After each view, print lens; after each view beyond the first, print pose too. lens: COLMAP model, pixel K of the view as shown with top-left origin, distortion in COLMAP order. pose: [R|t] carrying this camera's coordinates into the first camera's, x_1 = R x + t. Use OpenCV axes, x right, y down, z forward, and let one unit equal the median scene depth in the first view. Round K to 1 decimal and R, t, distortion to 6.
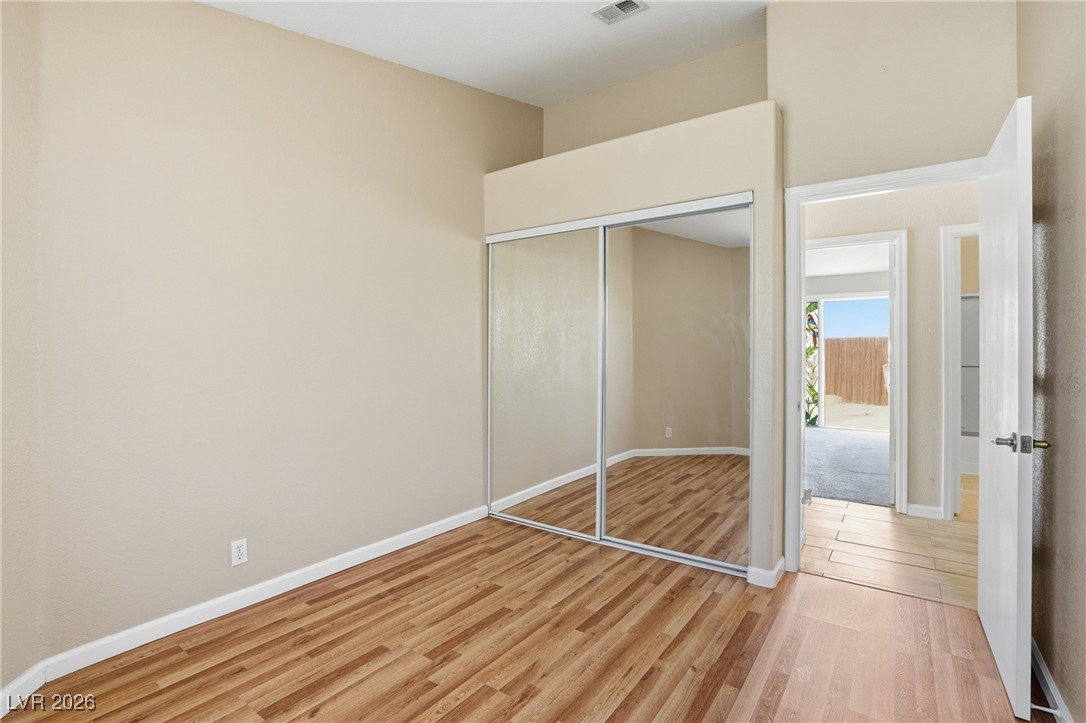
lens RADIAL K [[510.0, 0, 540.5], [0, 510.0, 354.7], [0, 0, 1]] dist [-0.055054, 0.018339]
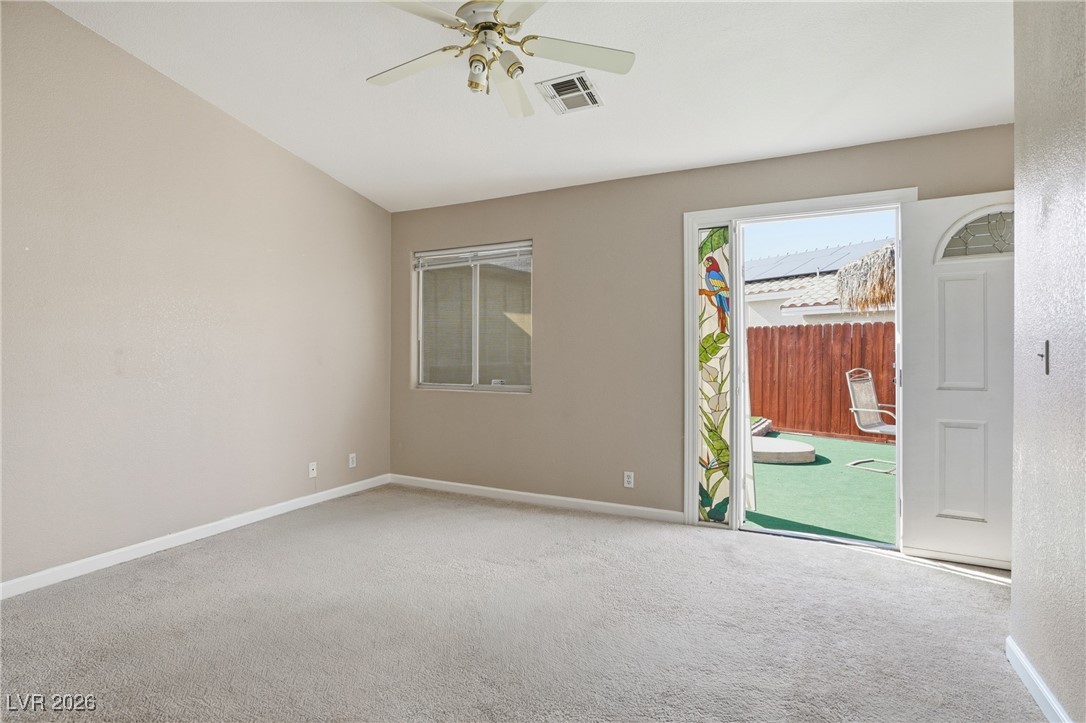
lens RADIAL K [[555.4, 0, 541.3], [0, 555.4, 357.4], [0, 0, 1]] dist [-0.006513, 0.000517]
pose [[0.987197, -0.003428, 0.159469, 0.404886], [0.002100, 0.999962, 0.008497, -0.000858], [-0.159492, -0.008053, 0.987166, 0.710246]]
